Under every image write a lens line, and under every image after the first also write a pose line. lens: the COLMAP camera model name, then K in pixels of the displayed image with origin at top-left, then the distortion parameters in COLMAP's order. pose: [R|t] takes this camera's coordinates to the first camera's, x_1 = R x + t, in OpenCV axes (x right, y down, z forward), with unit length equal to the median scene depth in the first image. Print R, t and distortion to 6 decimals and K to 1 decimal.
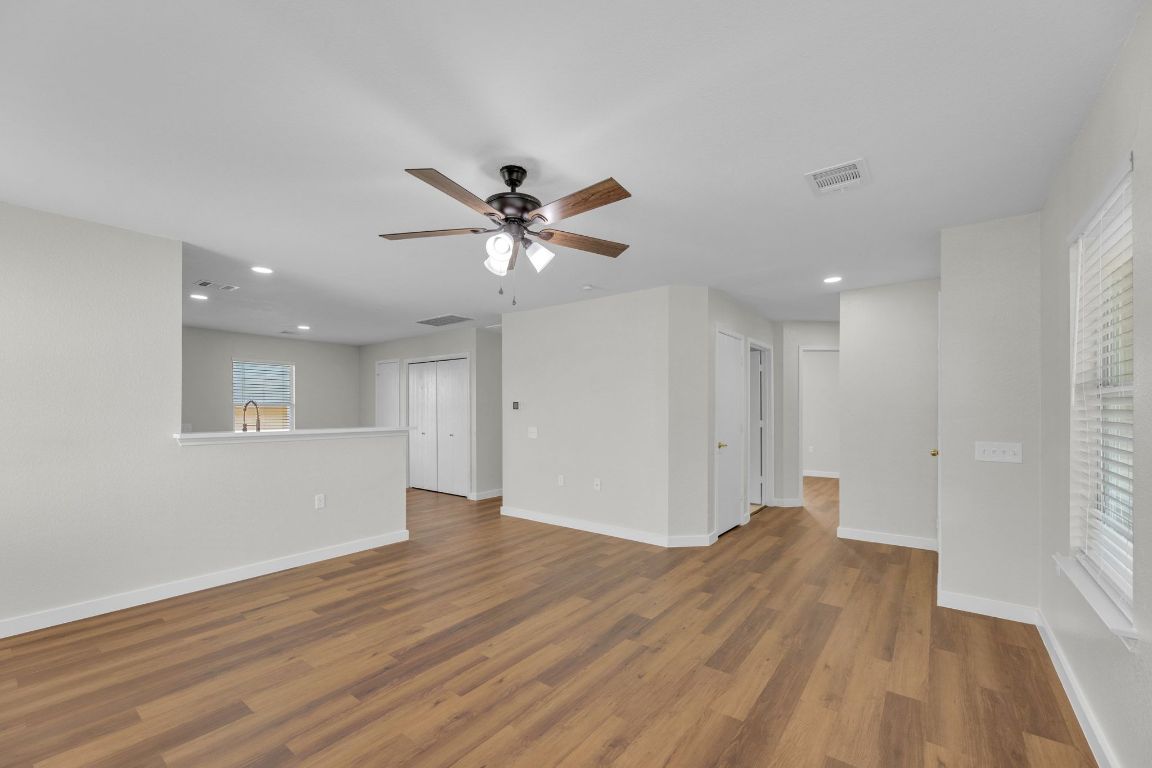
lens RADIAL K [[476.7, 0, 572.5], [0, 476.7, 400.3], [0, 0, 1]] dist [0.000076, -0.000379]
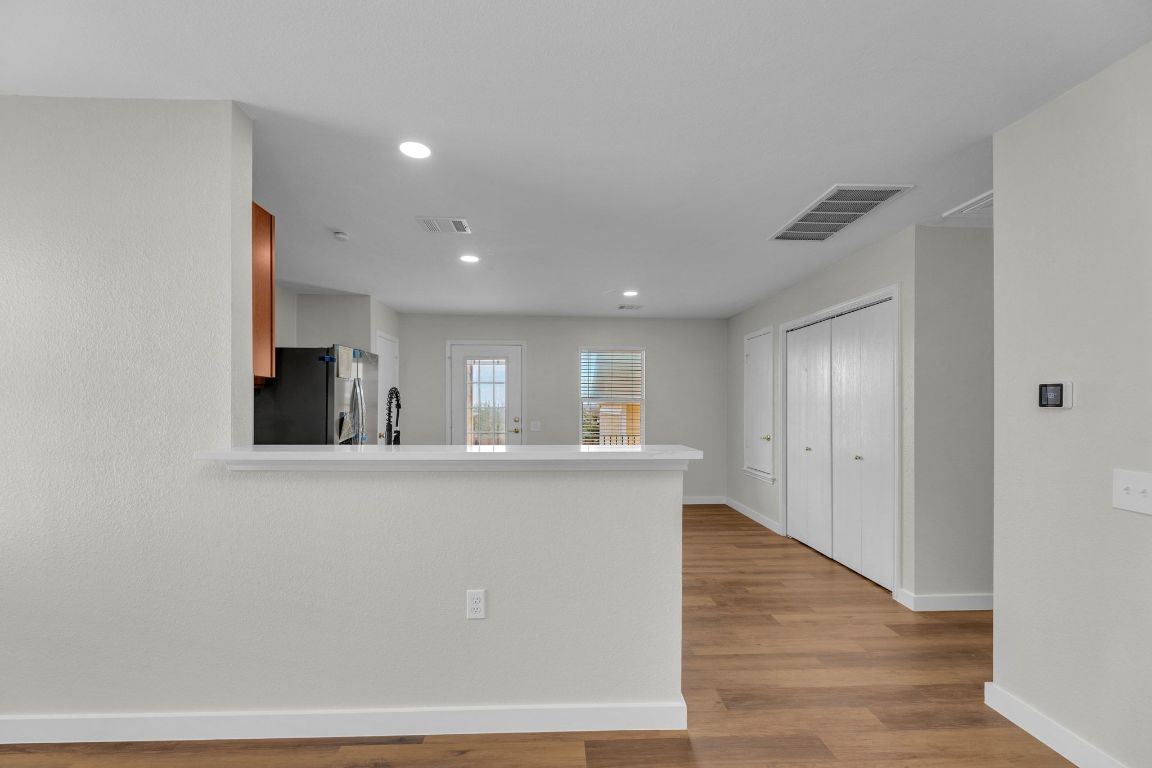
lens RADIAL K [[474.1, 0, 571.4], [0, 474.1, 407.5], [0, 0, 1]] dist [0.001223, 0.000171]
pose [[0.645277, 0.003953, -0.763938, -0.154722], [0.010453, 0.999847, 0.014003, 0.021223], [0.763877, -0.017021, 0.645138, 1.028093]]
